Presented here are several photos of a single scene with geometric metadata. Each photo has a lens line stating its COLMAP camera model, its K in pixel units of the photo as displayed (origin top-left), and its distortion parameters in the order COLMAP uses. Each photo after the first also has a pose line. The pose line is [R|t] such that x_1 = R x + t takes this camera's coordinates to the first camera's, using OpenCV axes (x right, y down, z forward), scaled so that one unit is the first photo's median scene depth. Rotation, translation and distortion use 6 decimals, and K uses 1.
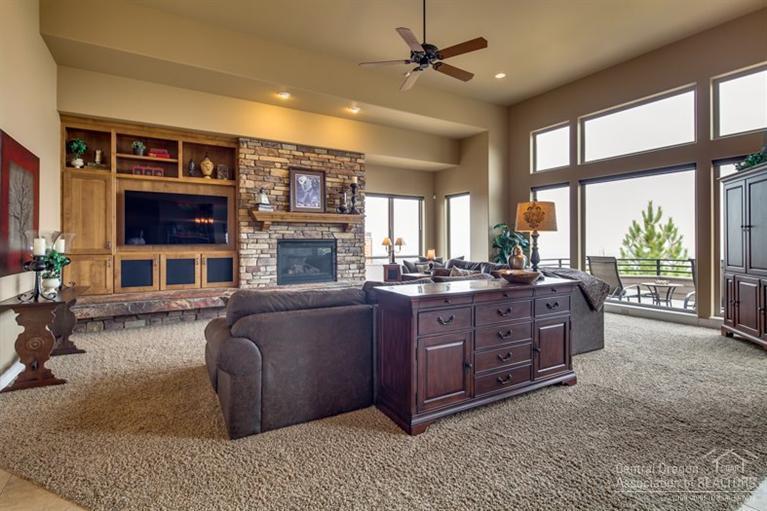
lens RADIAL K [[392.3, 0, 388.2], [0, 392.3, 247.8], [0, 0, 1]] dist [0.025676, -0.002576]
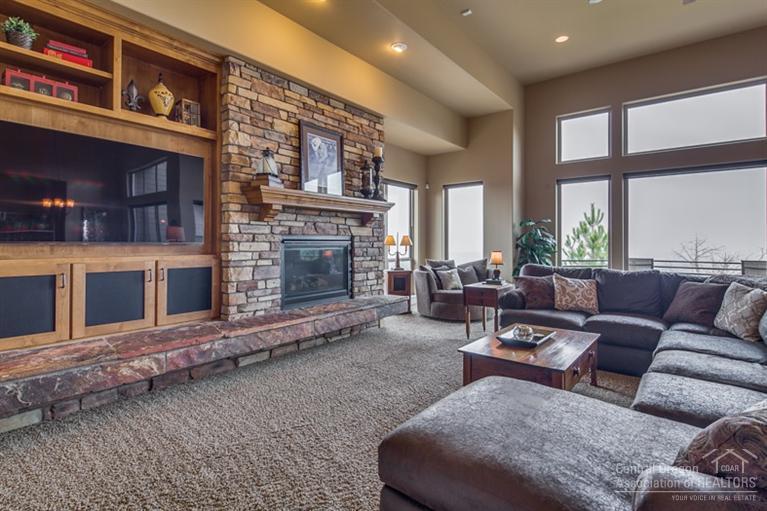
lens RADIAL K [[392.3, 0, 379.1], [0, 392.3, 241.2], [0, 0, 1]] dist [0.025676, -0.002576]
pose [[0.933842, 0.008767, 0.357577, -0.362140], [-0.004604, 0.999911, -0.012491, -0.005246], [-0.357655, 0.010018, 0.933800, 0.376257]]
